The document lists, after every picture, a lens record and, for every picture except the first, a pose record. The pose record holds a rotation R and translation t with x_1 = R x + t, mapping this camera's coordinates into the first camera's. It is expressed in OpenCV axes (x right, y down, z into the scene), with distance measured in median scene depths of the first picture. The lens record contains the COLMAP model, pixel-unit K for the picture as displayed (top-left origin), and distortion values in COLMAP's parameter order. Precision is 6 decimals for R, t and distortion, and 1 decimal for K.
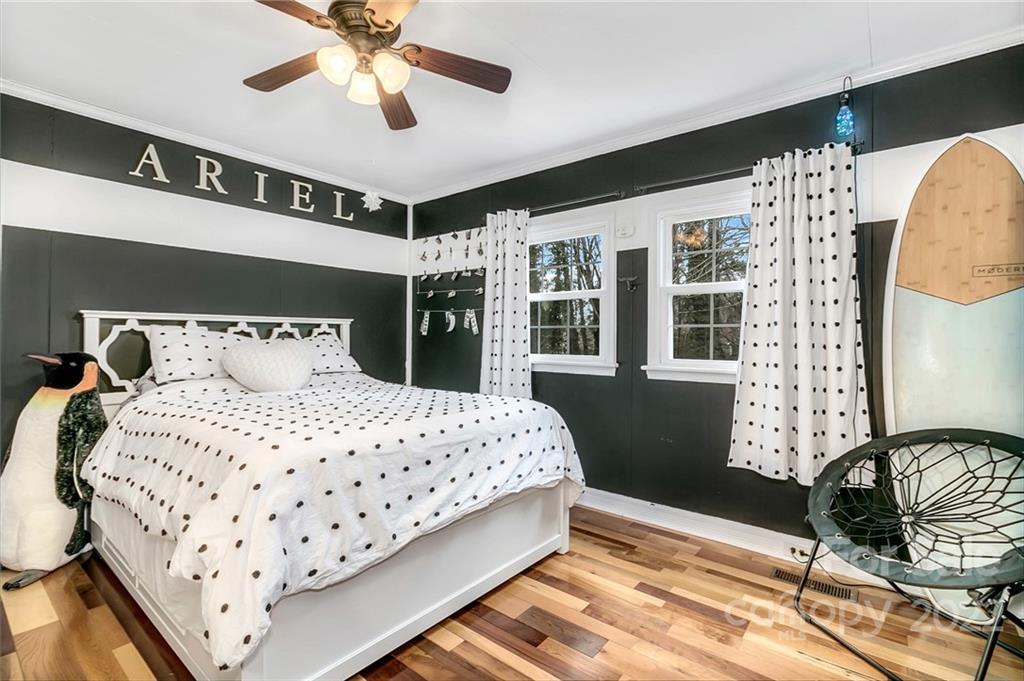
lens RADIAL K [[476.8, 0, 517.8], [0, 476.8, 327.3], [0, 0, 1]] dist [-0.005115, -0.000537]
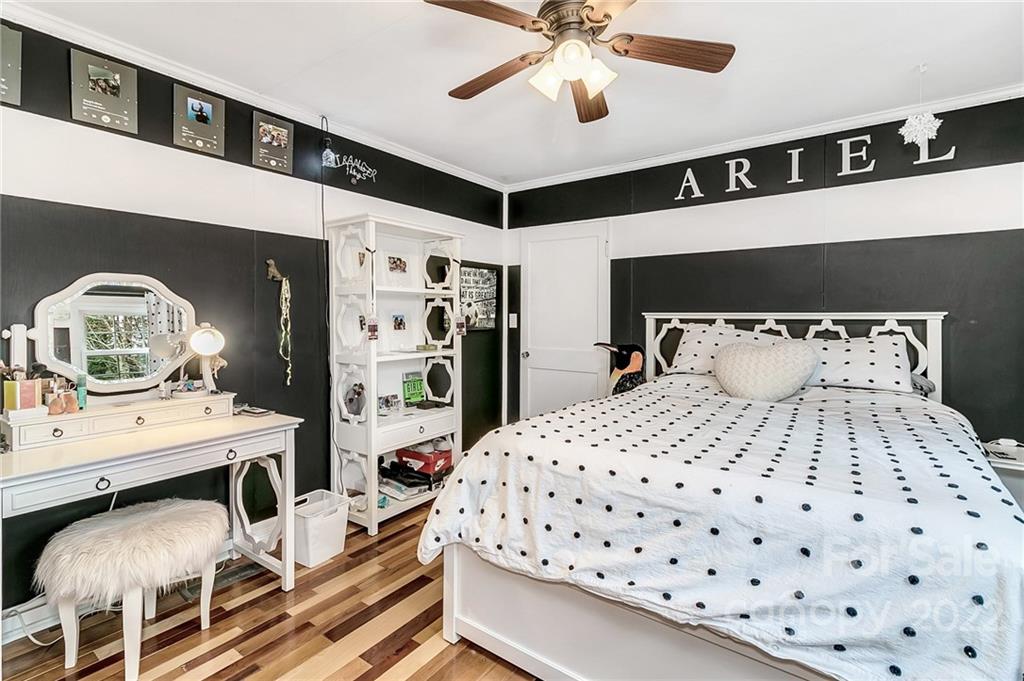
lens RADIAL K [[476.8, 0, 517.8], [0, 476.8, 327.3], [0, 0, 1]] dist [-0.005115, -0.000537]
pose [[0.030331, 0.017030, -0.999395, 0.385540], [0.015805, 0.999722, 0.017516, -0.022485], [0.999415, -0.016326, 0.030053, 0.535579]]
